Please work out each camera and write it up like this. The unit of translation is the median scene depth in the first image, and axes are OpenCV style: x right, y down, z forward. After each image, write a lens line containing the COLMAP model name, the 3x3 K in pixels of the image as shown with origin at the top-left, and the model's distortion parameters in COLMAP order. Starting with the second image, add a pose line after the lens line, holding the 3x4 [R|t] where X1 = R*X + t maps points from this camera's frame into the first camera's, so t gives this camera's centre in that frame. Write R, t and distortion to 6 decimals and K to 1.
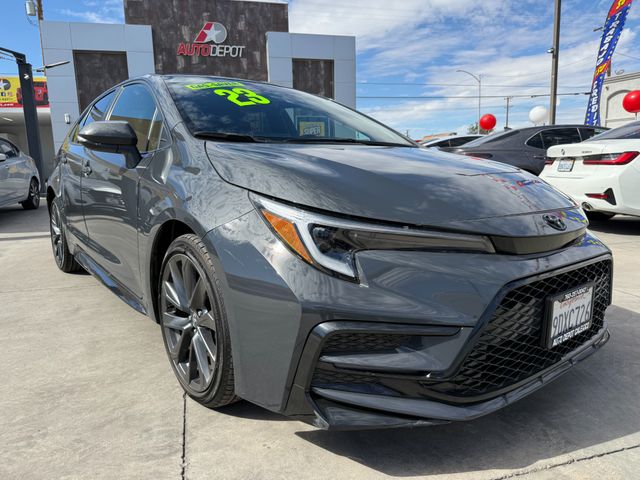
lens RADIAL K [[466.0, 0, 320.5], [0, 466.0, 238.0], [0, 0, 1]] dist [0.026399, -0.039514]
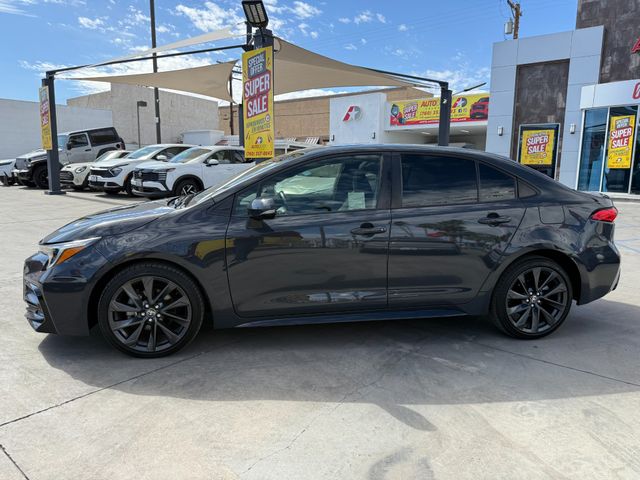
lens RADIAL K [[466.0, 0, 320.1], [0, 466.0, 242.6], [0, 0, 1]] dist [0.026399, -0.039514]
pose [[0.554693, 0.168476, -0.814820, 1.199201], [-0.157184, 0.982871, 0.096218, -0.337890], [0.817073, 0.074705, 0.571674, 0.540190]]
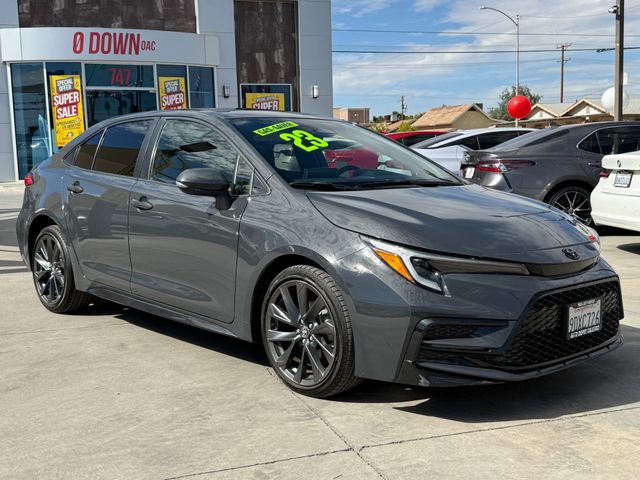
lens RADIAL K [[795.0, 0, 321.3], [0, 795.0, 236.8], [0, 0, 1]] dist [0.138840, 0.000000]
pose [[0.996409, -0.008329, 0.084258, -0.345799], [0.012361, 0.998797, -0.047446, 0.015889], [-0.083761, 0.048317, 0.995314, -1.029497]]
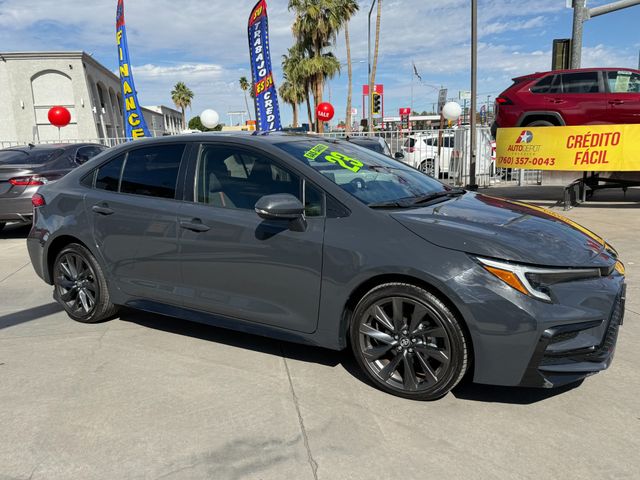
lens RADIAL K [[549.0, 0, 325.2], [0, 549.0, 241.5], [0, 0, 1]] dist [0.069957, -0.111248]
pose [[0.932286, -0.091915, 0.349849, -0.900680], [0.083647, 0.995744, 0.038703, -0.182216], [-0.351918, -0.006818, 0.936006, -0.412673]]
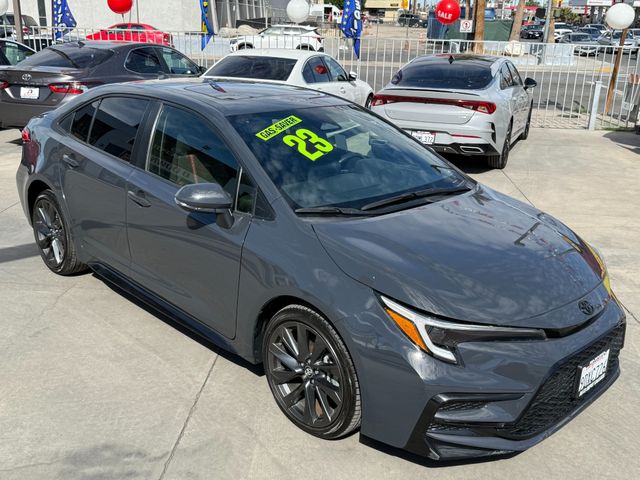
lens RADIAL K [[692.9, 0, 317.8], [0, 692.9, 238.5], [0, 0, 1]] dist [0.045071, 0.000000]
pose [[0.993716, -0.002555, 0.111903, -0.386741], [-0.015261, 0.987311, 0.158066, -0.407498], [-0.110887, -0.158780, 0.981067, -0.673123]]
